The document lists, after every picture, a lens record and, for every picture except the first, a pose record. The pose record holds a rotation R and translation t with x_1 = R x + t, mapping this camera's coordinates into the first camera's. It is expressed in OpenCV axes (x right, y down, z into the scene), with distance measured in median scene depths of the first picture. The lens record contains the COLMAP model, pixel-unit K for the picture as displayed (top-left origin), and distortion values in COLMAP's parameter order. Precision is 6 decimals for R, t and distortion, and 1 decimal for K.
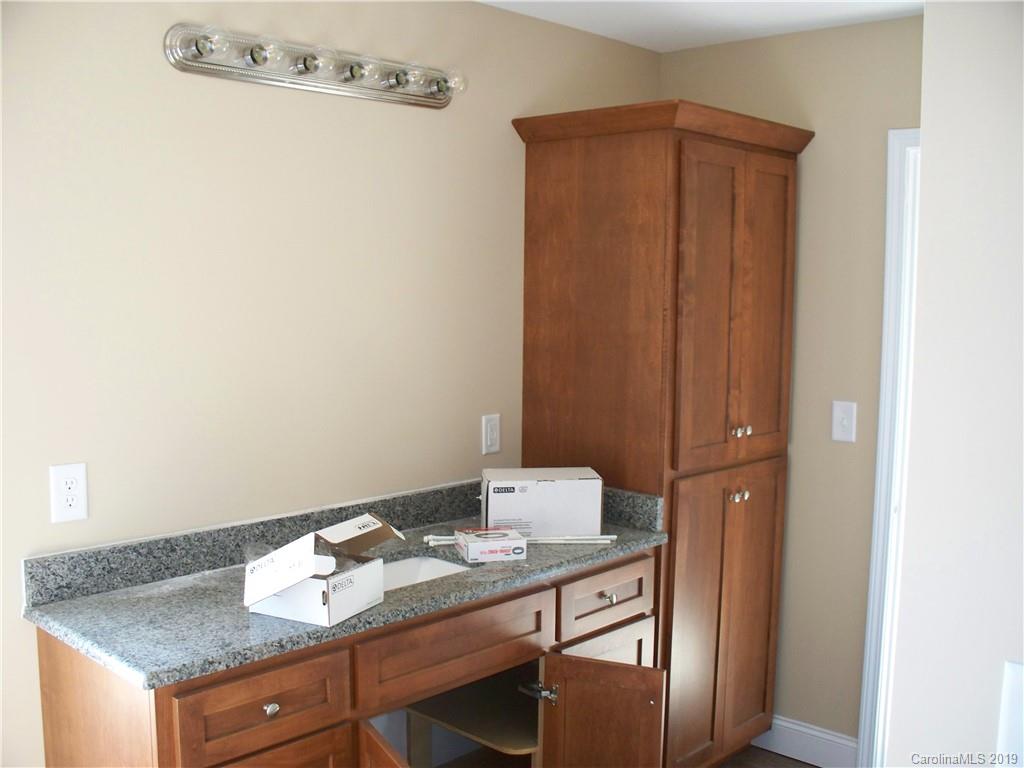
lens RADIAL K [[1066.5, 0, 510.1], [0, 1066.5, 390.7], [0, 0, 1]] dist [-0.209103, 0.250638]
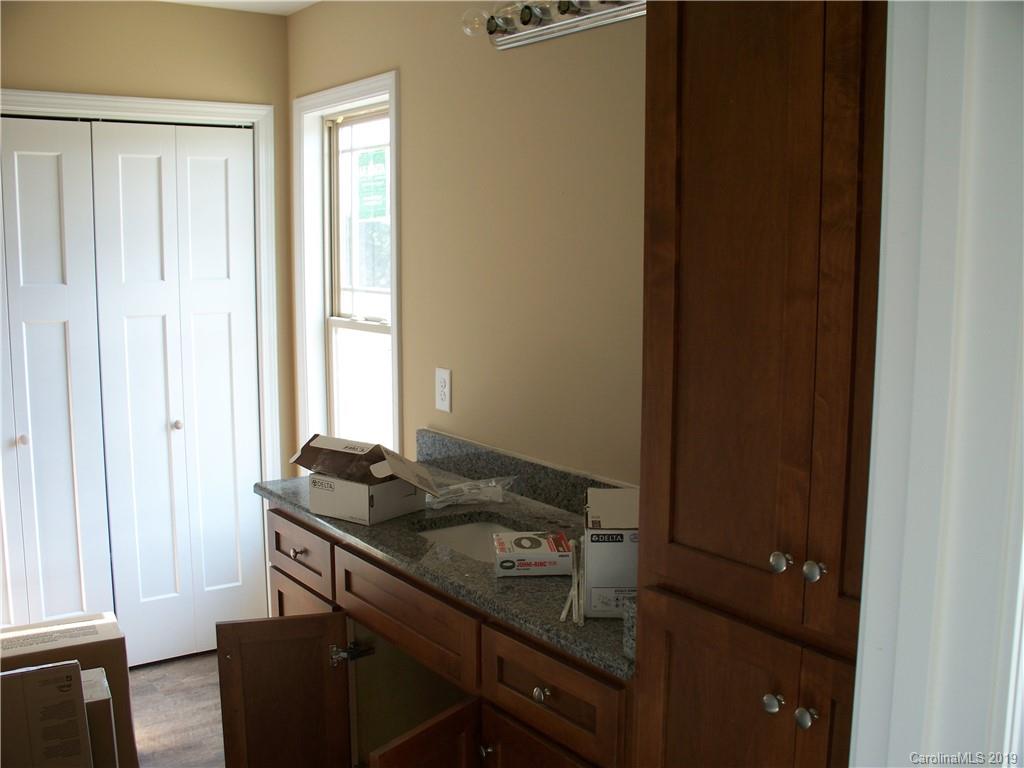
lens RADIAL K [[1066.5, 0, 510.1], [0, 1066.5, 390.7], [0, 0, 1]] dist [-0.209103, 0.250638]
pose [[-0.193941, 0.126895, -0.972771, 0.809355], [-0.104717, 0.983256, 0.149140, -0.103859], [0.975408, 0.130790, -0.177406, 1.189495]]
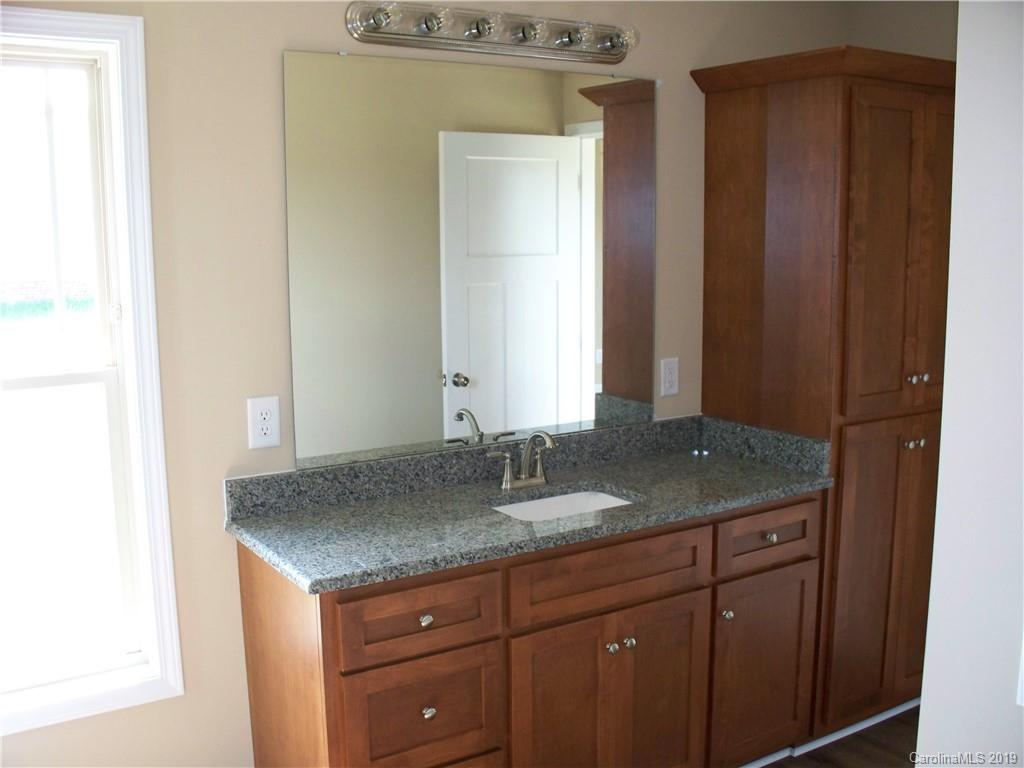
lens RADIAL K [[1066.5, 0, 510.1], [0, 1066.5, 390.7], [0, 0, 1]] dist [-0.209103, 0.250638]
pose [[0.971836, 0.019076, -0.234884, 0.094841], [-0.006755, 0.998564, 0.053148, 0.000290], [0.235561, -0.050065, 0.970569, -0.050757]]
